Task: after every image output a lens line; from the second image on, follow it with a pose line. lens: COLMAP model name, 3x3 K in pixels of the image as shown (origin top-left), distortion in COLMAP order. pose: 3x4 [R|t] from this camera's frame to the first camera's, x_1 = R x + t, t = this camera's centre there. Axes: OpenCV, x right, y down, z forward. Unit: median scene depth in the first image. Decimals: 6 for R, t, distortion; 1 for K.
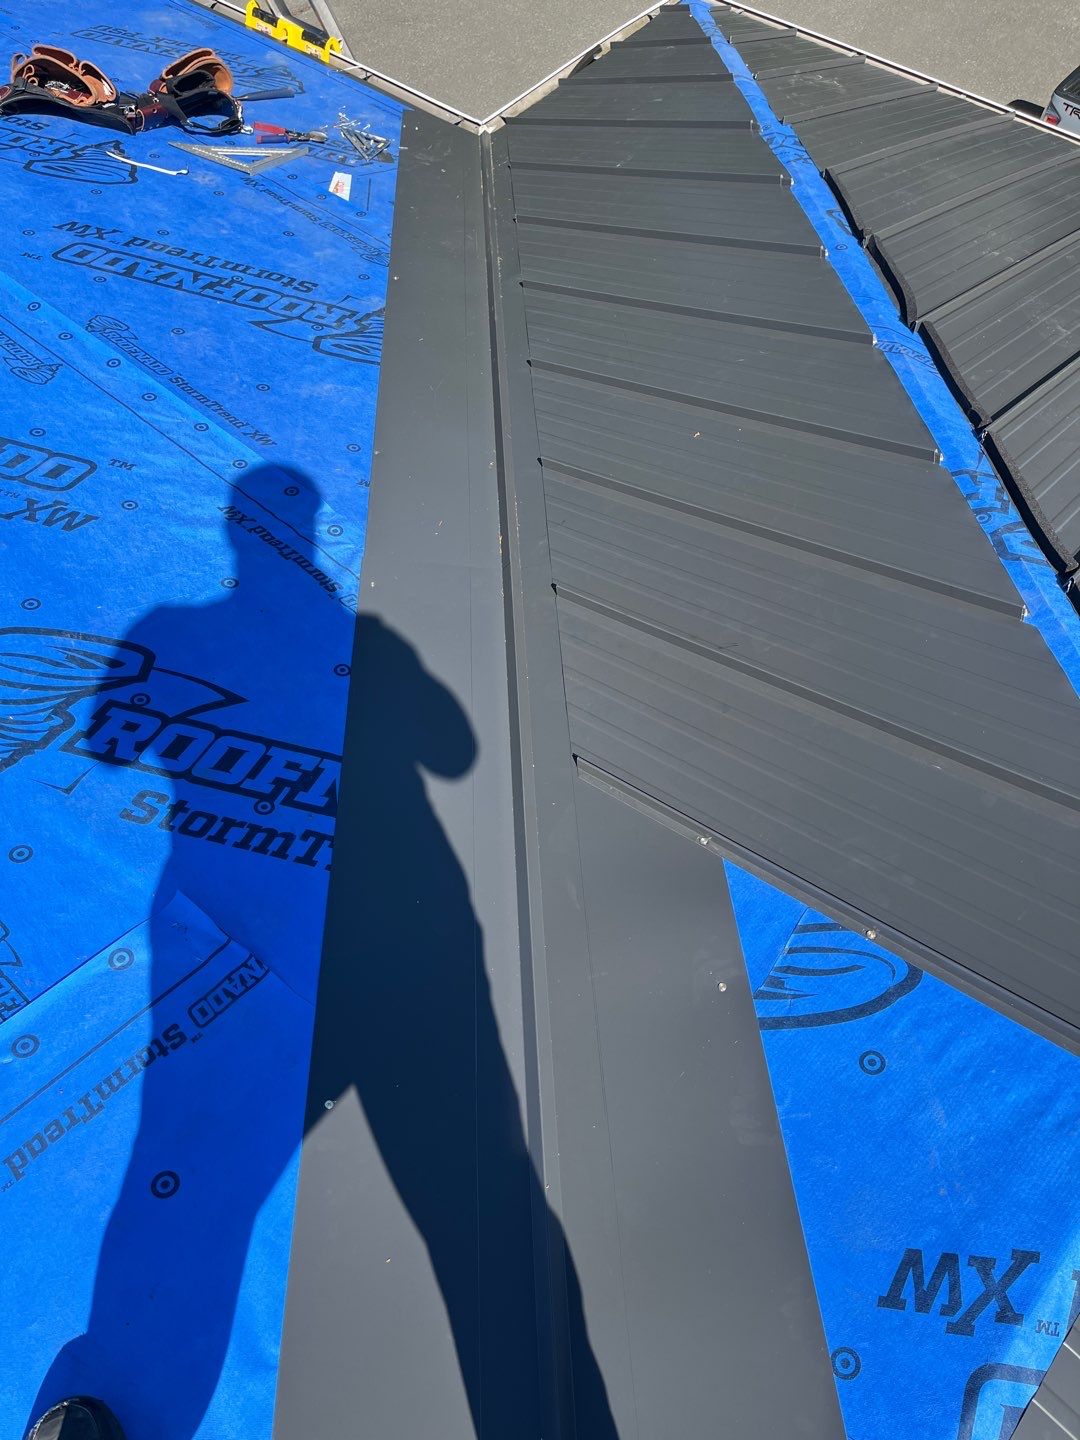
lens RADIAL K [[1119.5, 0, 540.0], [0, 1119.5, 720.0], [0, 0, 1]] dist [0.094437, -0.138951]
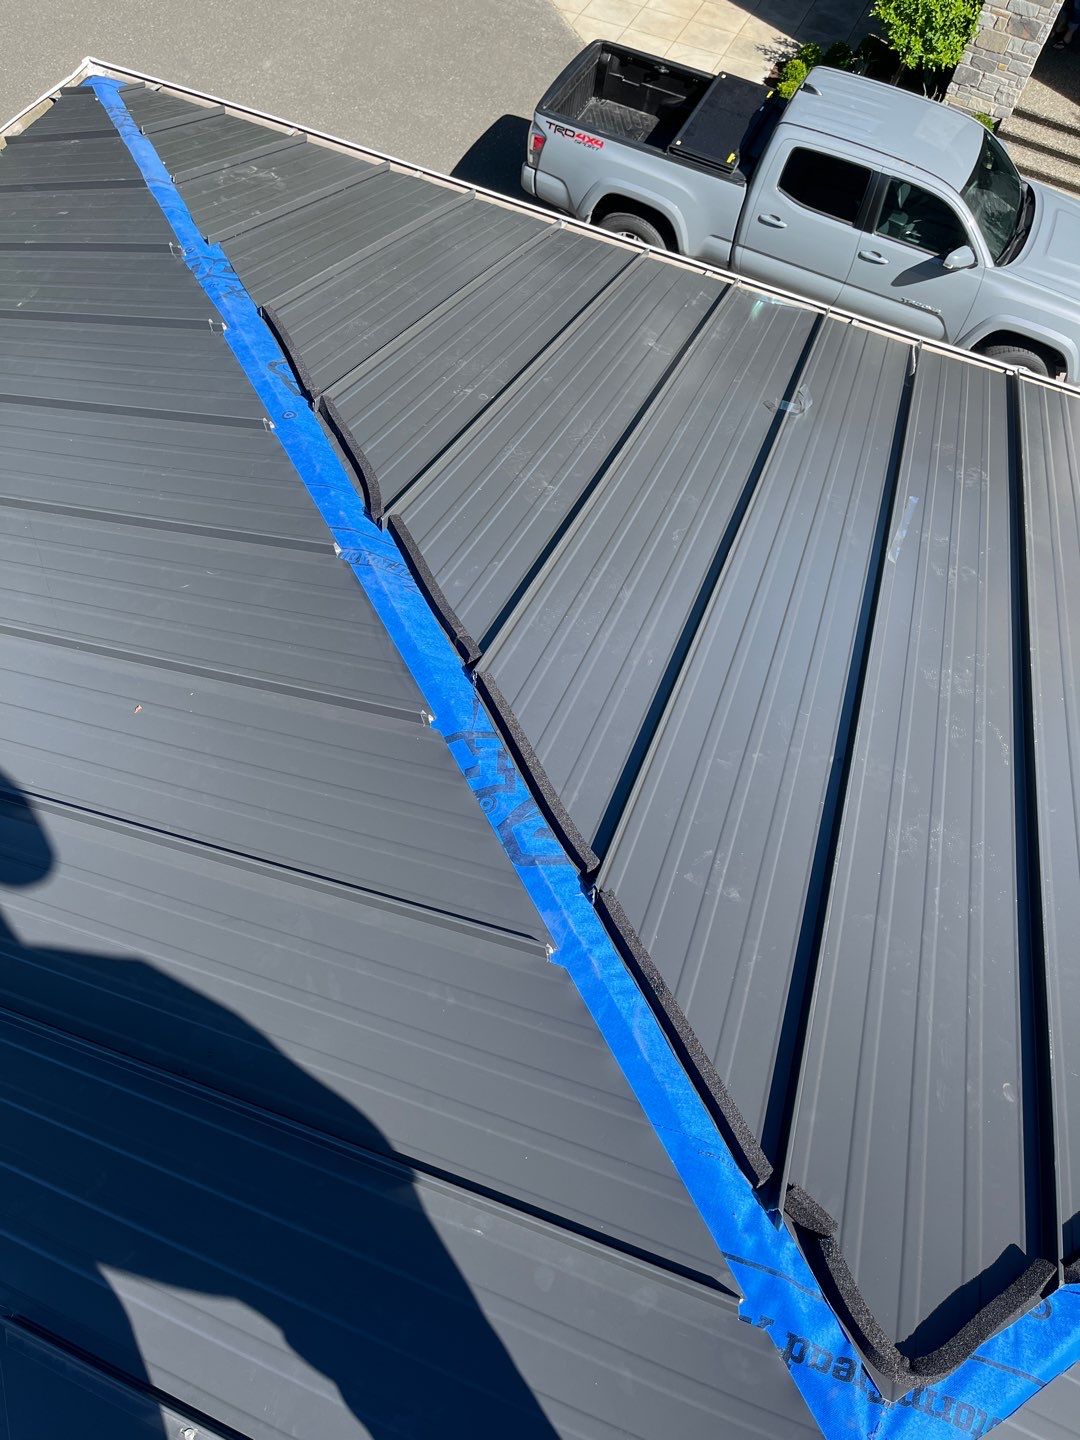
lens RADIAL K [[1119.5, 0, 540.0], [0, 1119.5, 720.0], [0, 0, 1]] dist [0.094437, -0.138951]
pose [[0.931174, -0.211730, 0.296791, 0.125946], [0.212564, 0.976691, 0.029857, -0.160163], [-0.296194, 0.035285, 0.954476, 0.135467]]
